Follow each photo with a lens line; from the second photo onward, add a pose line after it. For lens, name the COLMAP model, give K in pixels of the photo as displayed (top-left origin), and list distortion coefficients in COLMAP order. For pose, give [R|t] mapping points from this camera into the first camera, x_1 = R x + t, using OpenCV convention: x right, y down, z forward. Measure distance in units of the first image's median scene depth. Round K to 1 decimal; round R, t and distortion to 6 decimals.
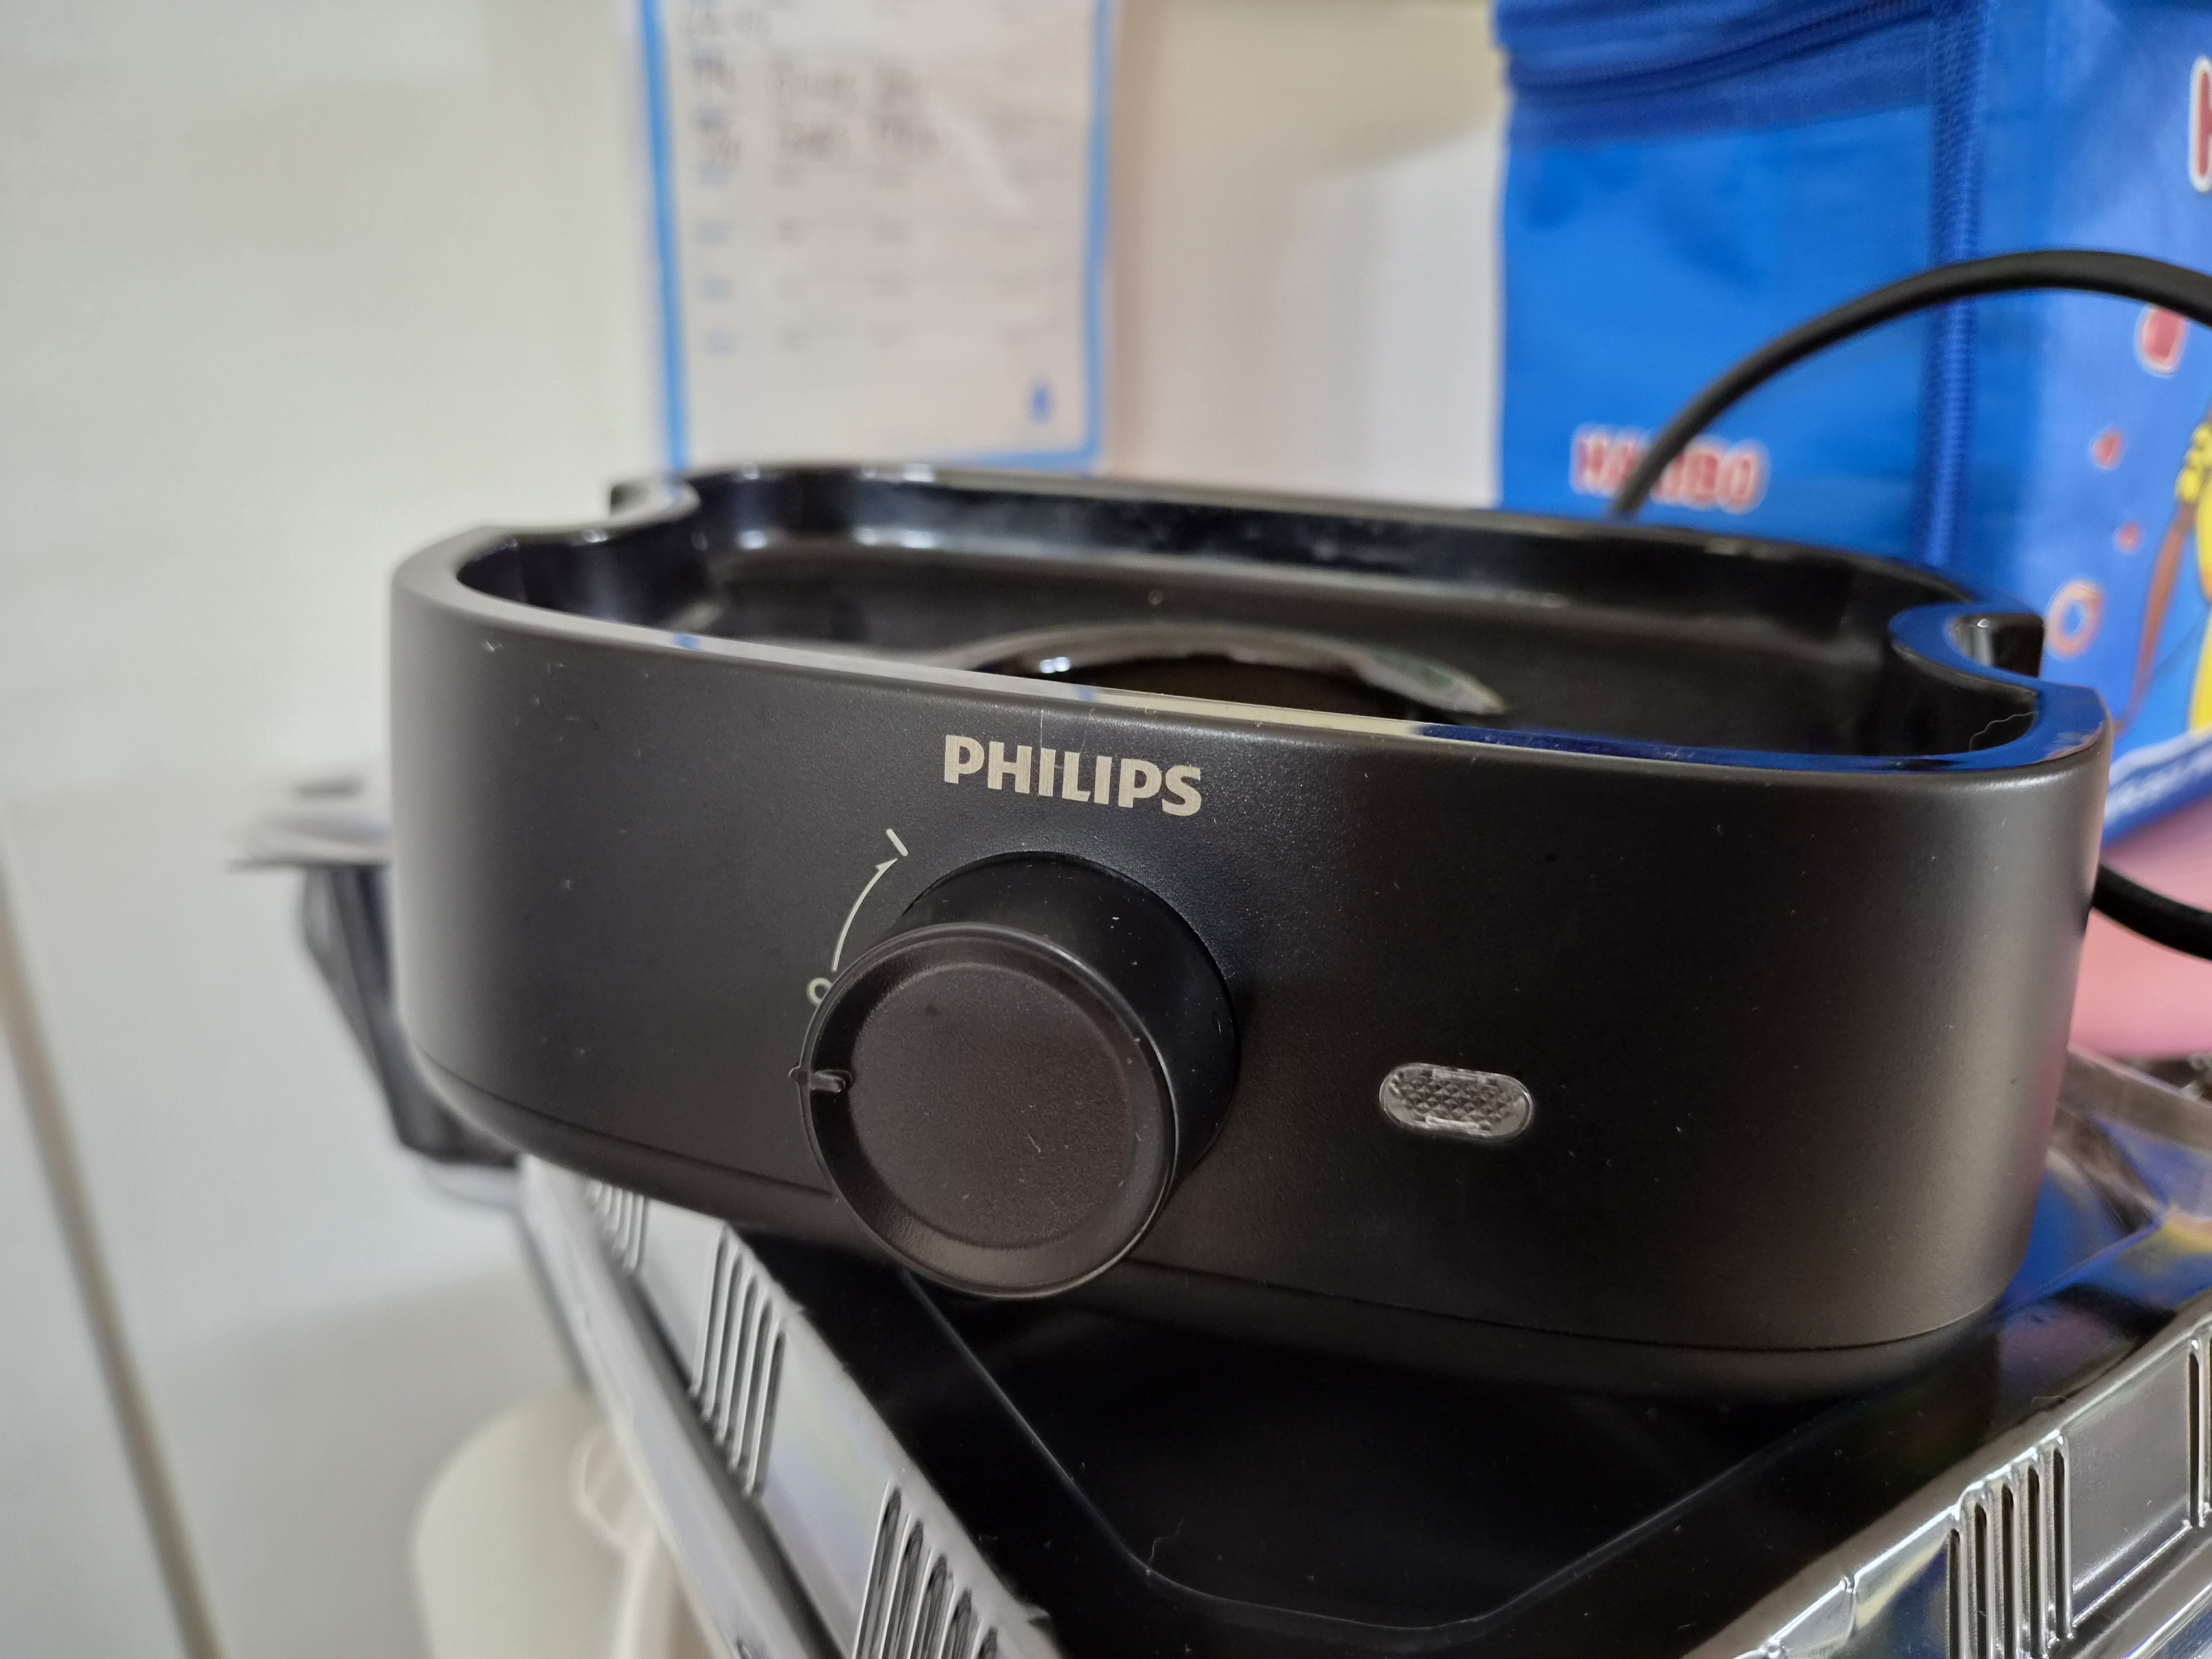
lens RADIAL K [[1444.5, 0, 1123.5], [0, 1444.5, 821.6], [0, 0, 1]] dist [-0.003015, 0.002286]
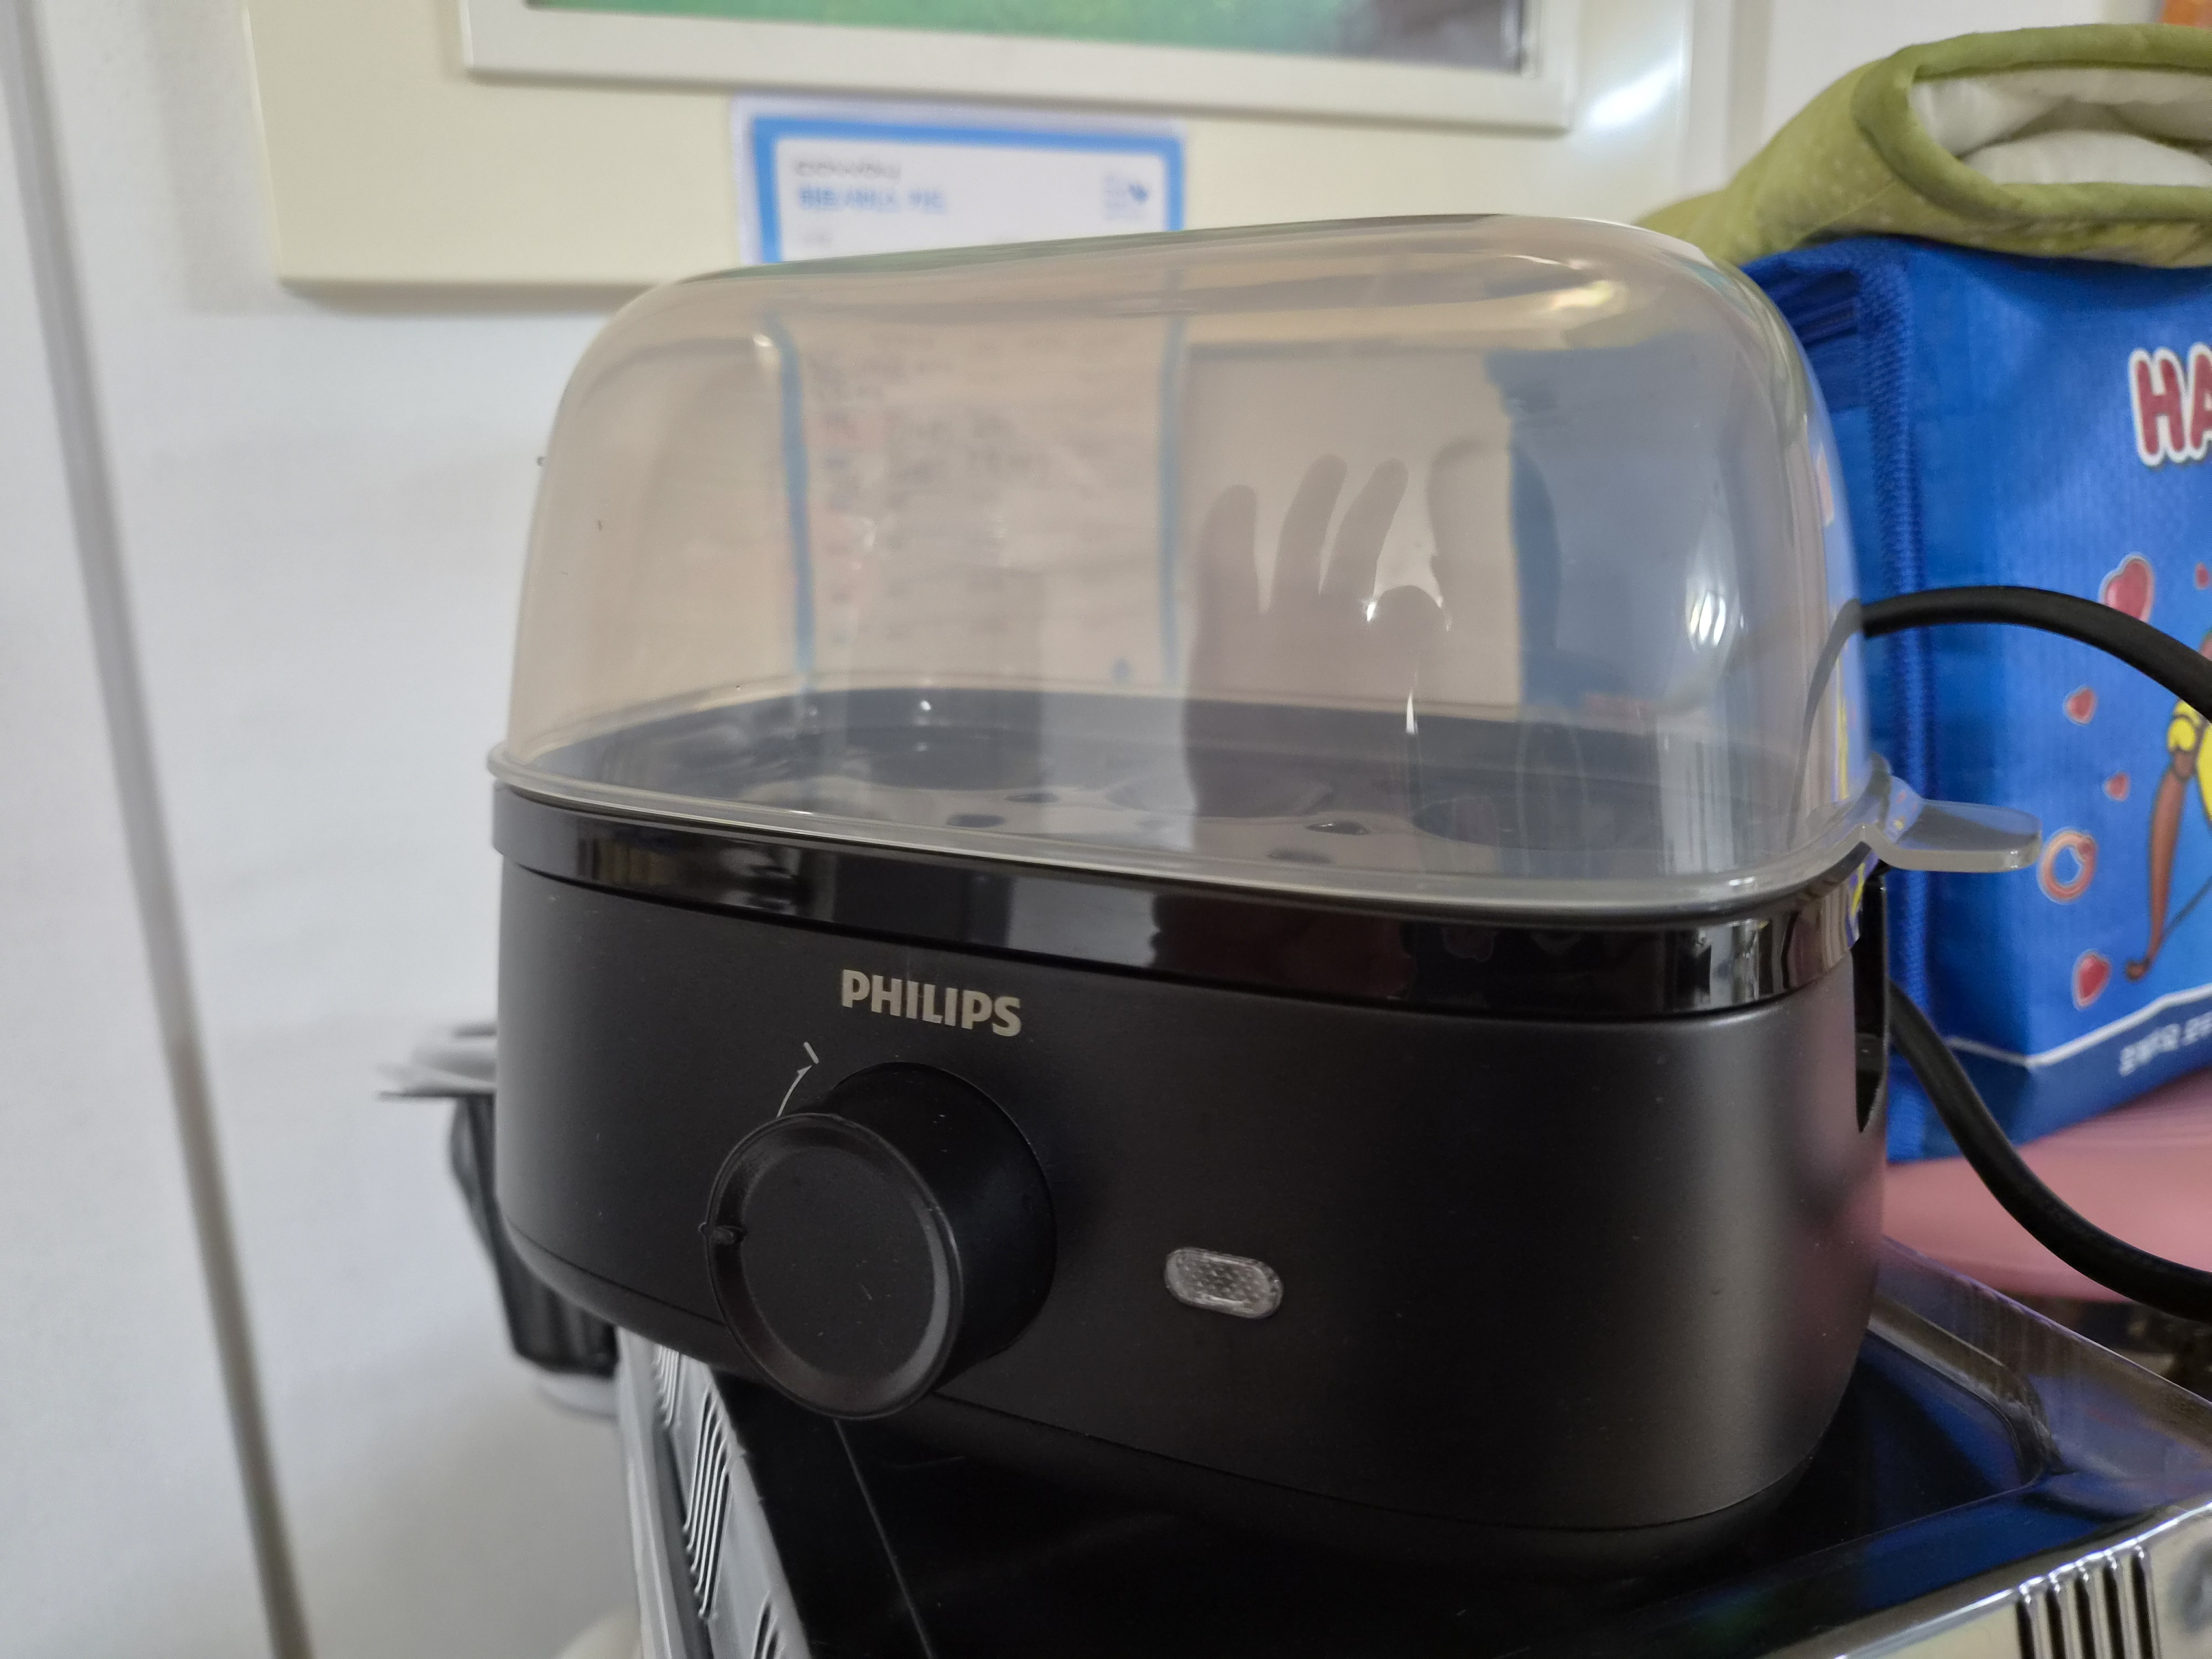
lens RADIAL K [[1444.5, 0, 1088.1], [0, 1444.5, 810.6], [0, 0, 1]] dist [-0.003015, 0.002286]
pose [[0.982951, -0.004948, -0.183801, 0.338336], [-0.024970, 0.986785, -0.160102, 0.001778], [0.182164, 0.161962, 0.969837, -0.248960]]
